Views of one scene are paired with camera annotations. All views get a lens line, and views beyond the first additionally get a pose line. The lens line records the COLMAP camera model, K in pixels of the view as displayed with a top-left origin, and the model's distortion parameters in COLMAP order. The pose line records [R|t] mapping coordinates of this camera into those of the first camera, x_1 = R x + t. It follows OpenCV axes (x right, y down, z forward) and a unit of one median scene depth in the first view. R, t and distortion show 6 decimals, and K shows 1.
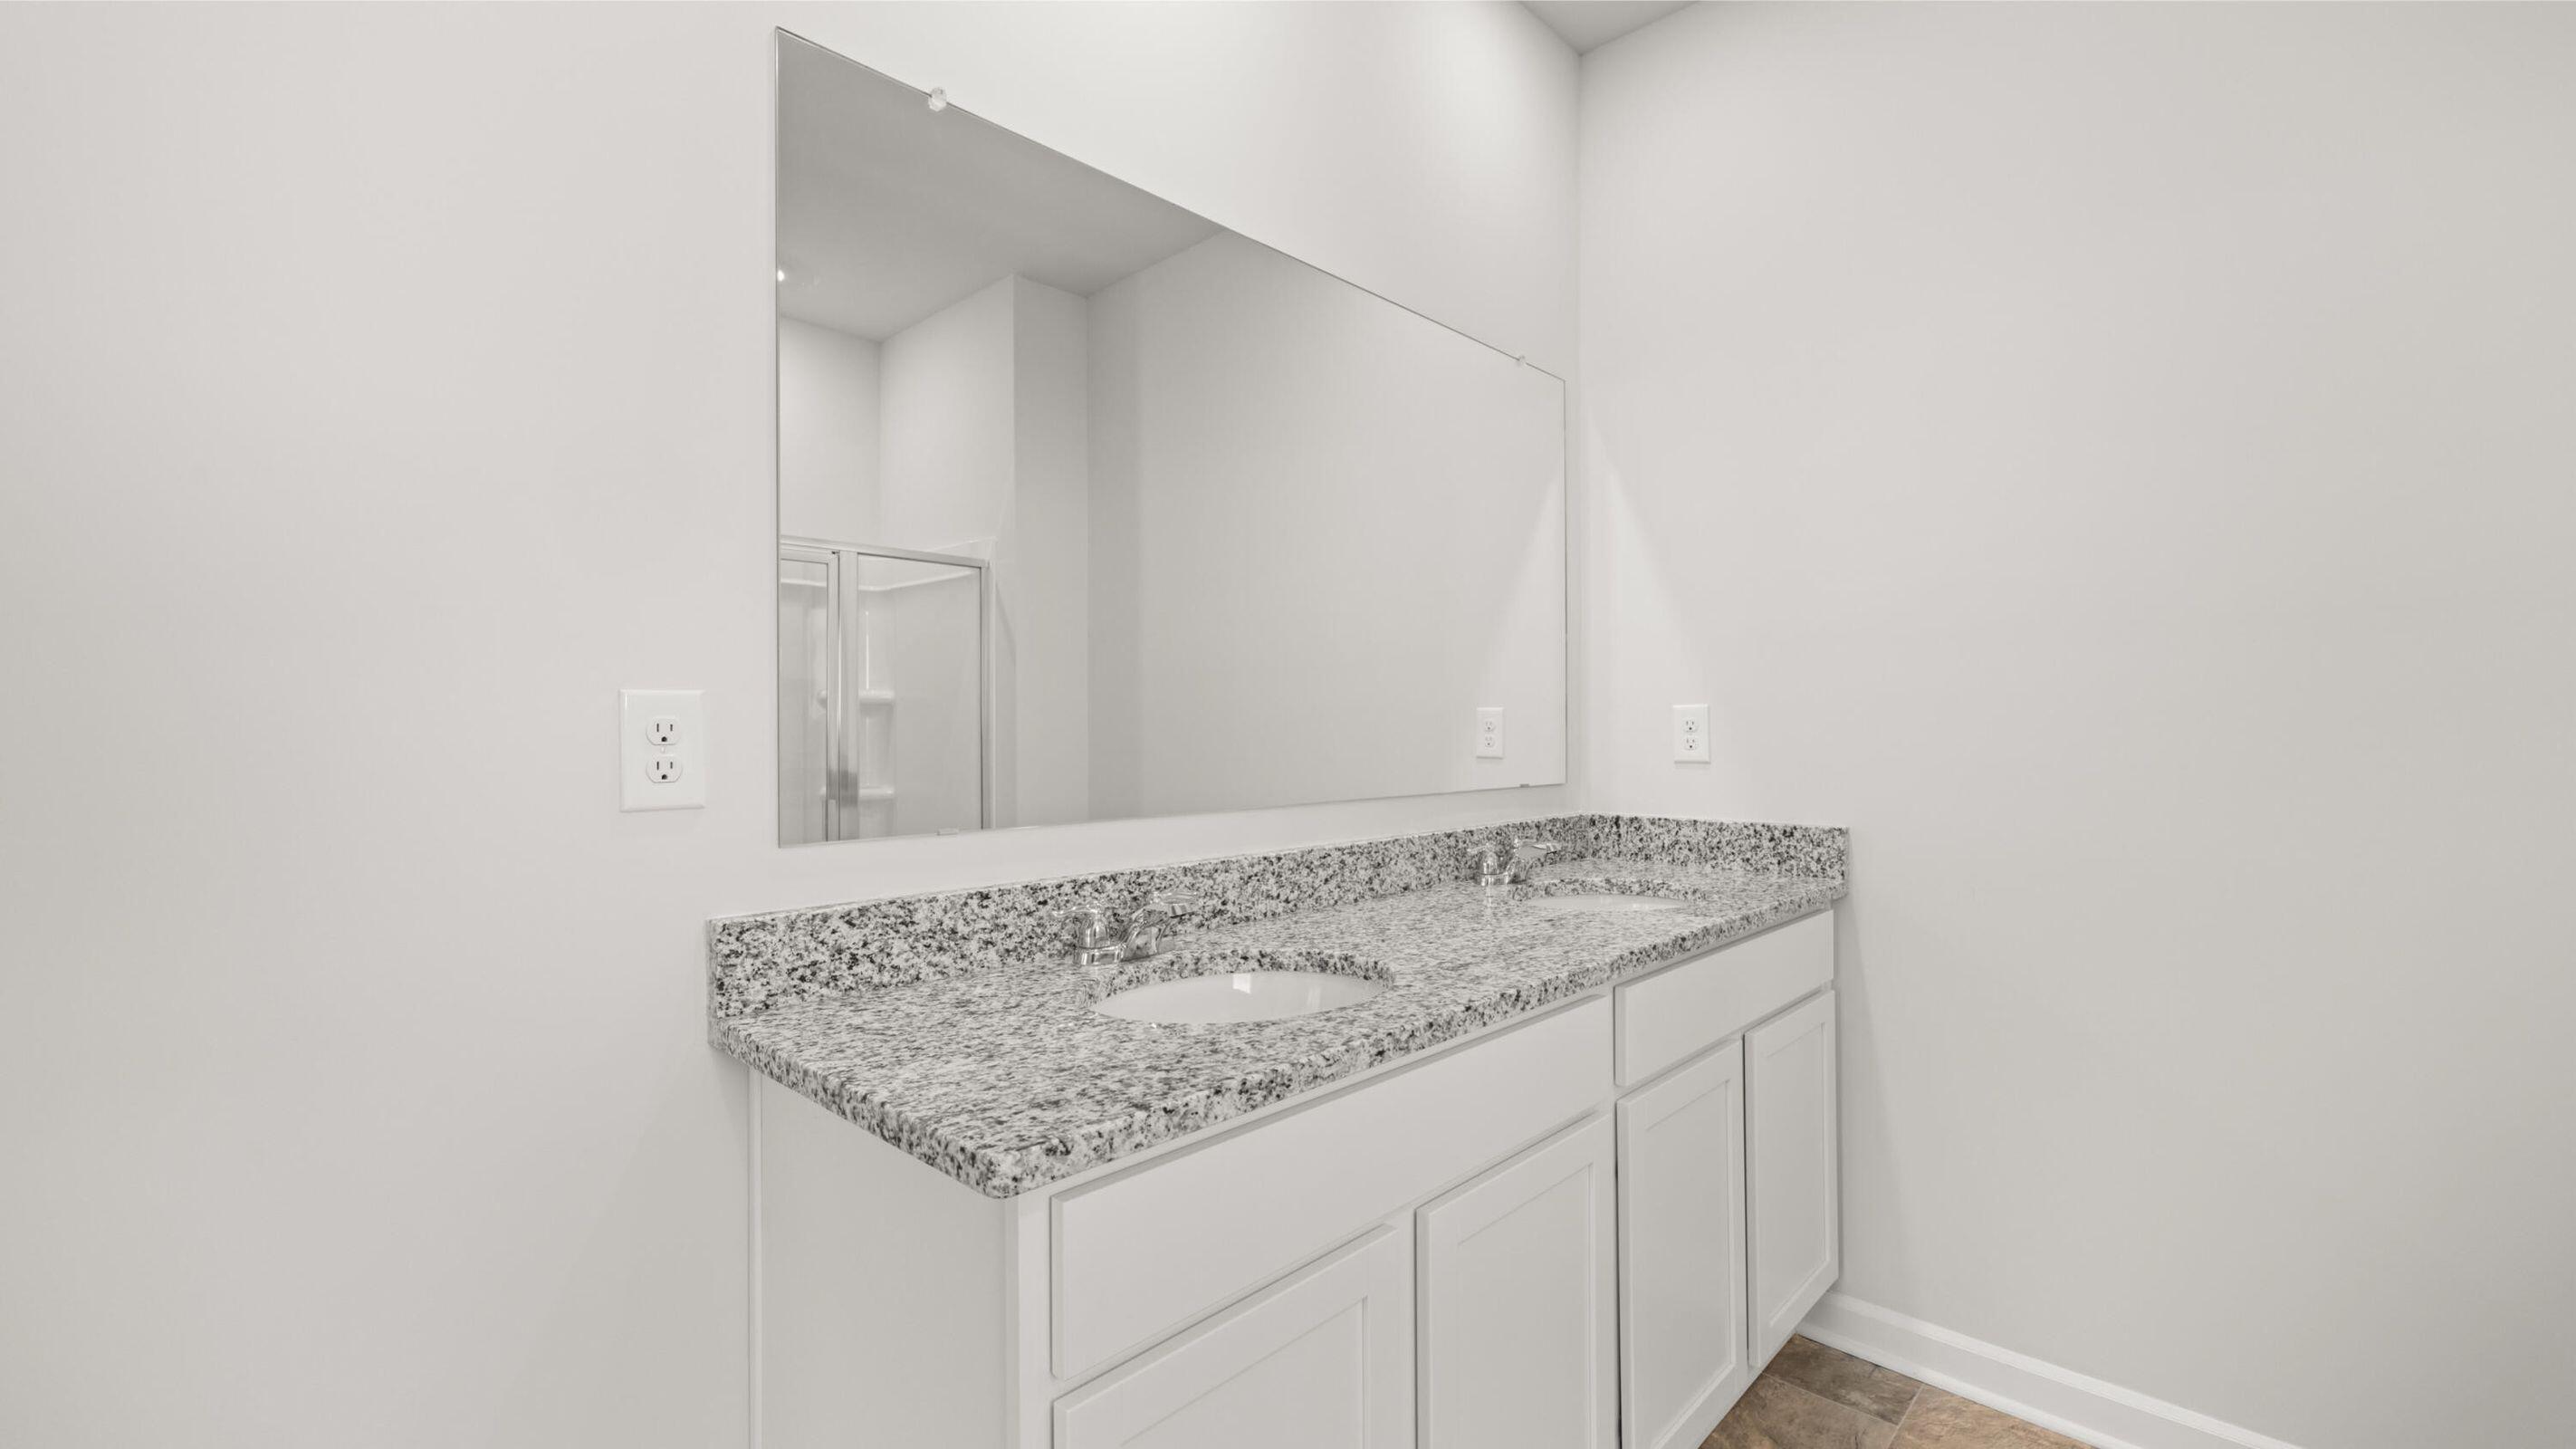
lens RADIAL K [[1082.8, 0, 1283.9], [0, 1082.8, 736.9], [0, 0, 1]] dist [-0.000067, -0.000579]
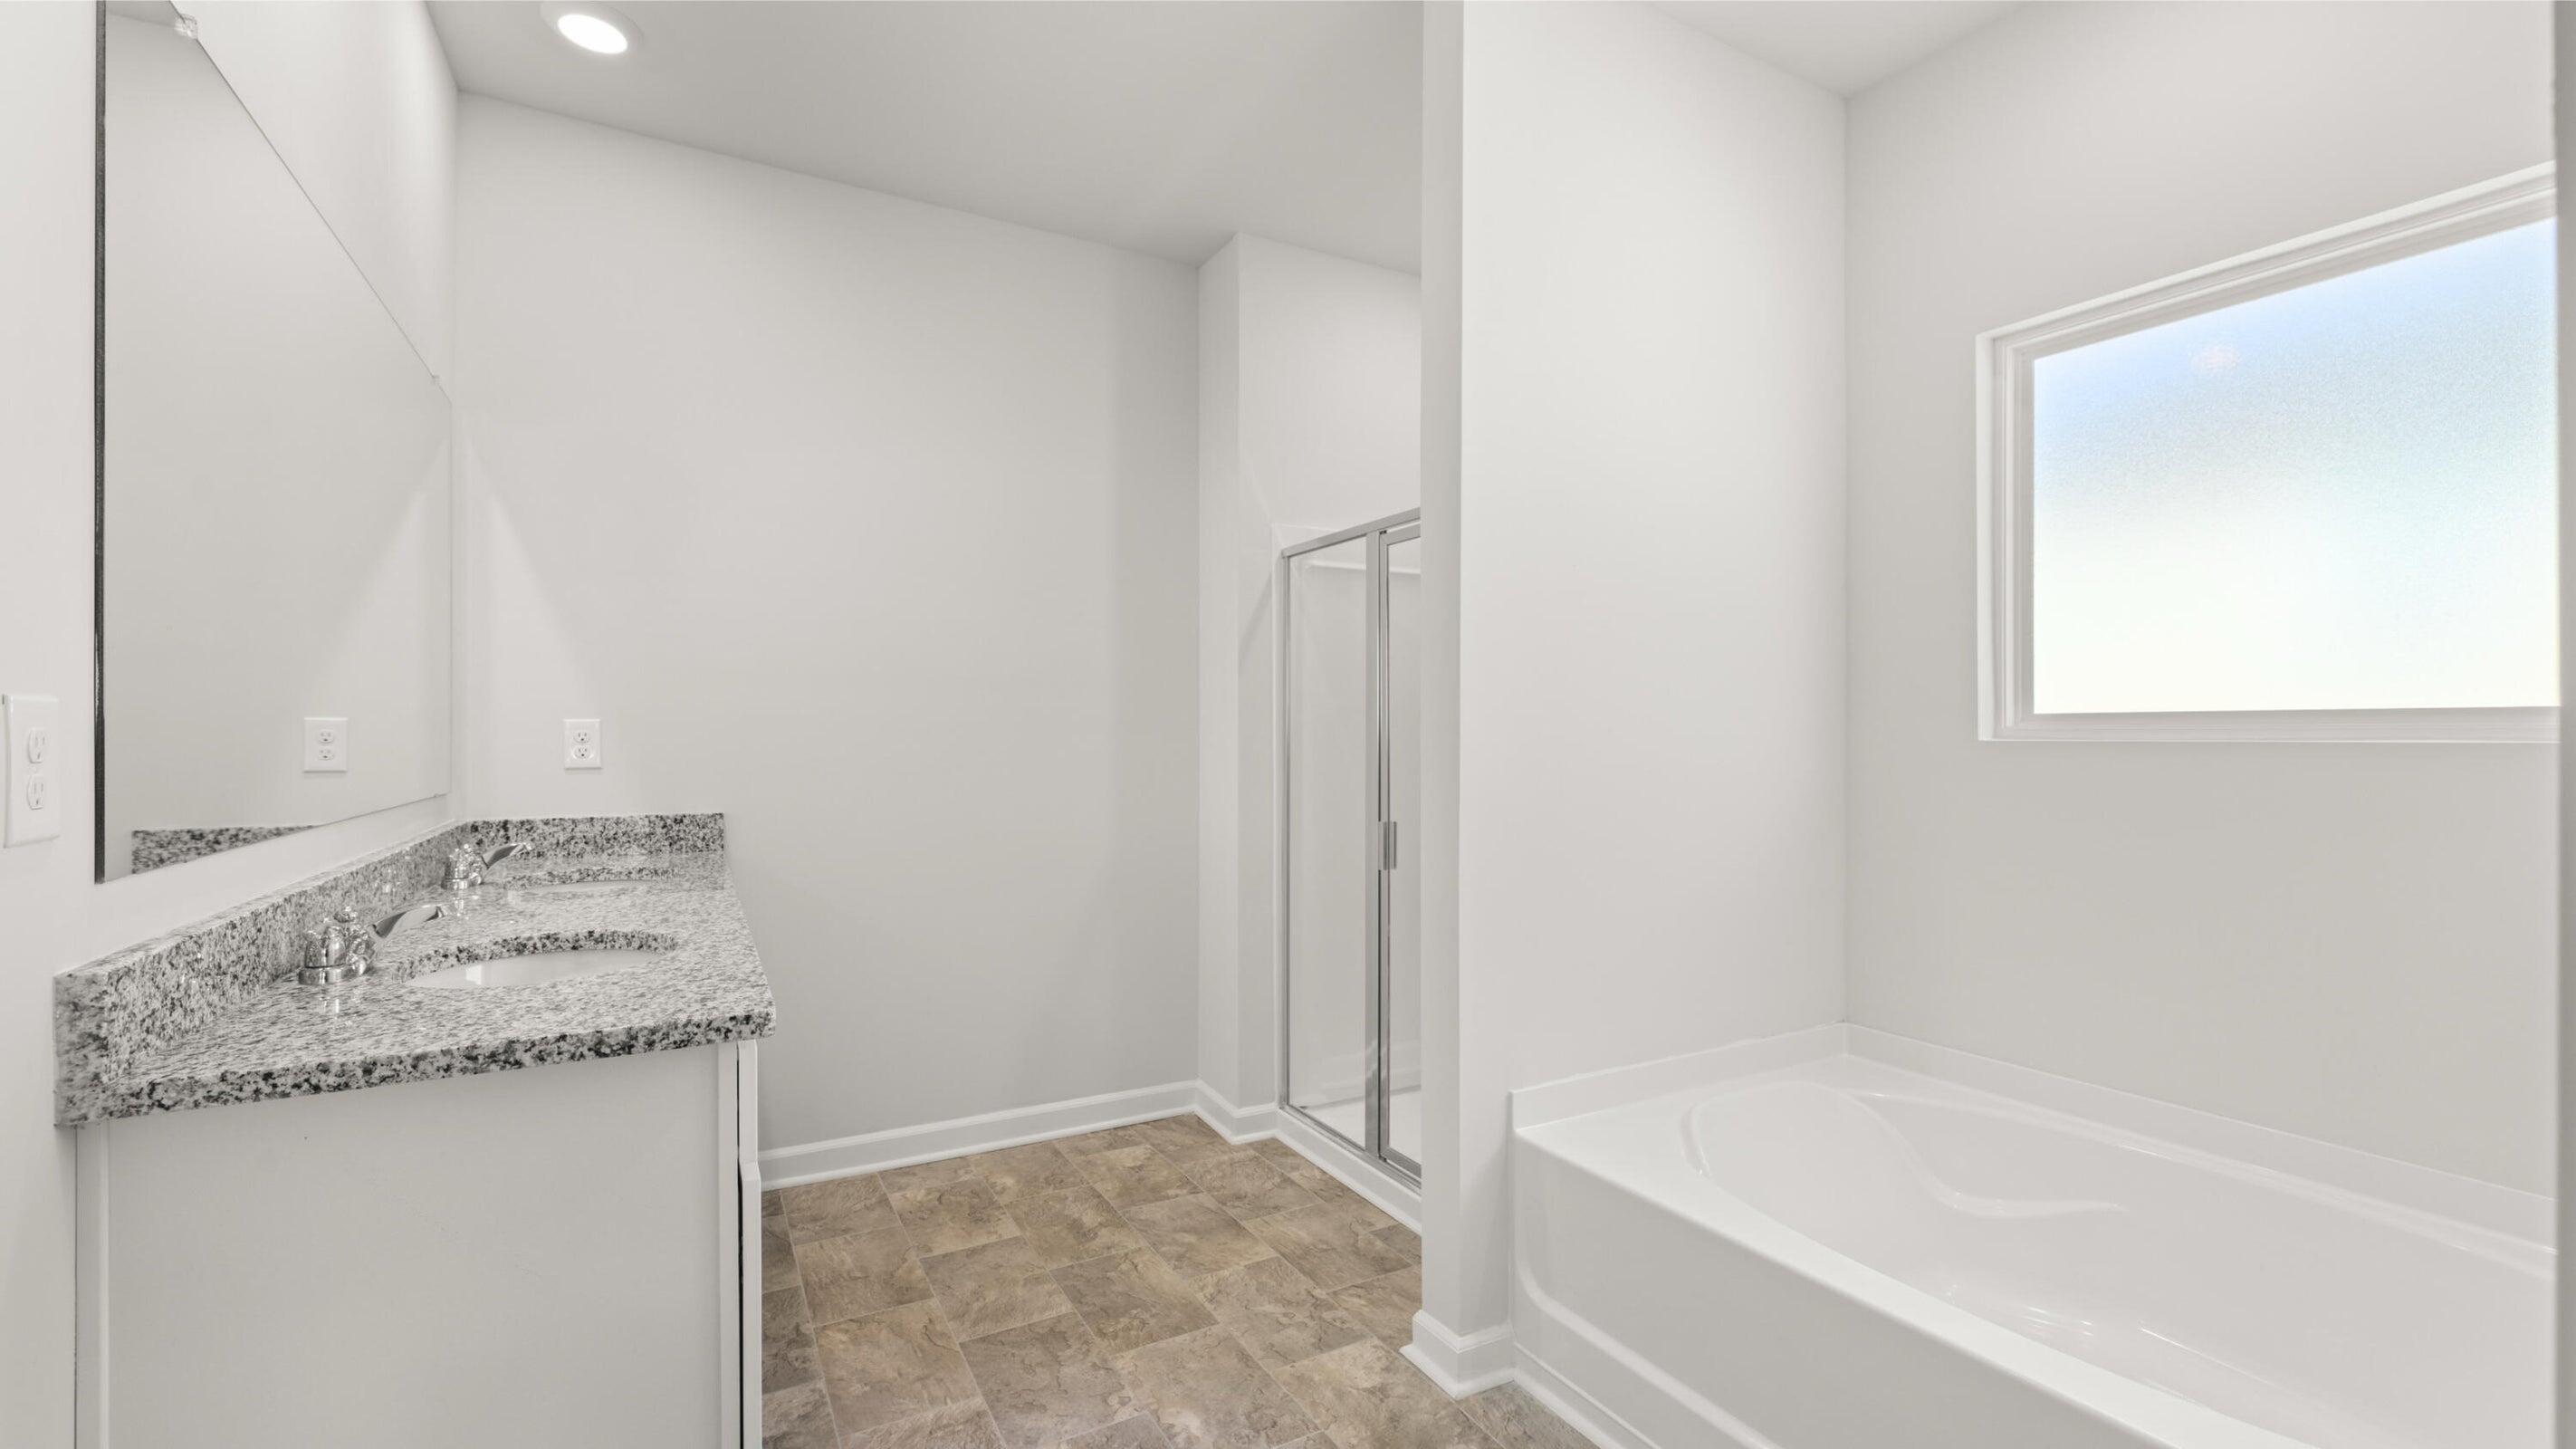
lens RADIAL K [[1082.8, 0, 1283.9], [0, 1082.8, 736.9], [0, 0, 1]] dist [-0.000067, -0.000579]
pose [[0.283370, 0.002588, 0.959007, -0.565012], [0.007354, 0.999961, -0.004871, 0.000390], [-0.958982, 0.008433, 0.283340, -0.062671]]
